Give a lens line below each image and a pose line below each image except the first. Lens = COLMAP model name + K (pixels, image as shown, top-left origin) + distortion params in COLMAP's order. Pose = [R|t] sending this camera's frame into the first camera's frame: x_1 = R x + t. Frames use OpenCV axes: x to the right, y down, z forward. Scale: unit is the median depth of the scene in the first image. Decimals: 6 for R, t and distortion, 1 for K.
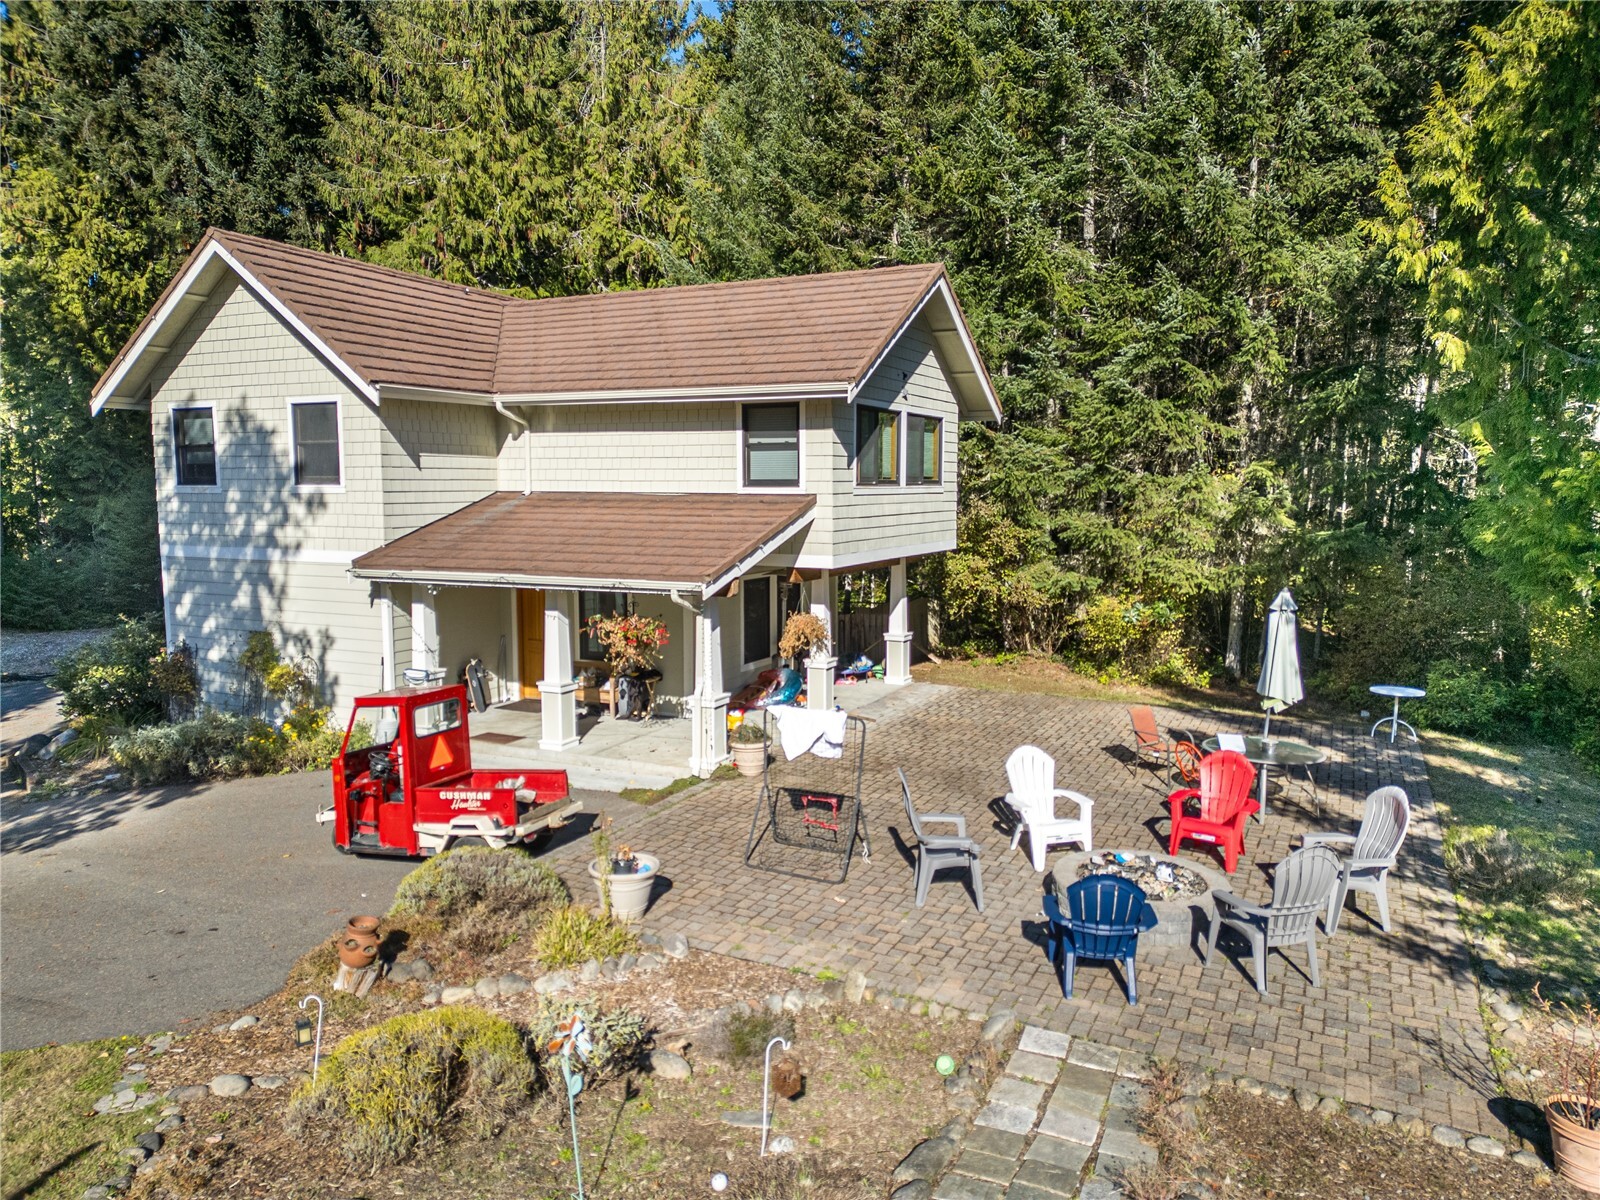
lens RADIAL K [[1110.0, 0, 802.9], [0, 1110.0, 592.3], [0, 0, 1]] dist [0.057052, -0.049921]
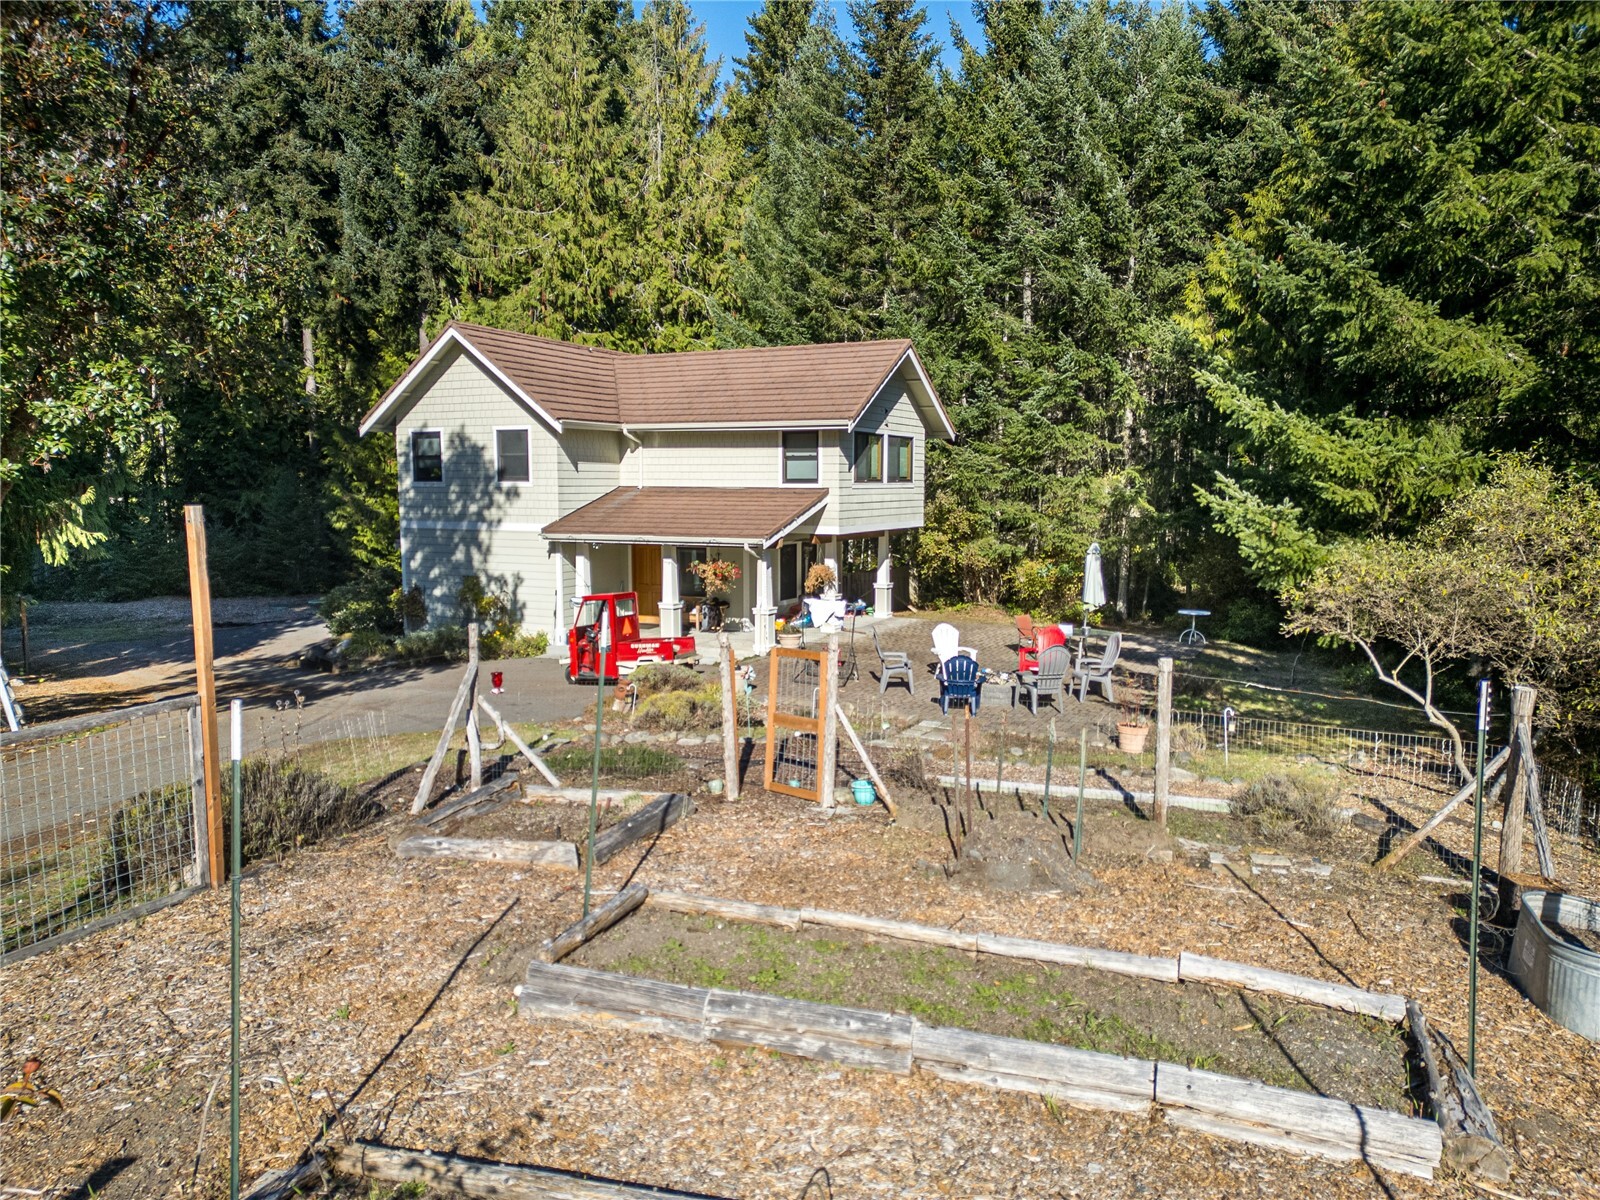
lens RADIAL K [[1110.0, 0, 797.7], [0, 1110.0, 597.9], [0, 0, 1]] dist [0.057052, -0.049921]
pose [[0.999951, 0.002551, -0.009545, -0.013903], [-0.002490, 0.999976, 0.006447, 0.048318], [0.009561, -0.006423, 0.999934, -0.484184]]
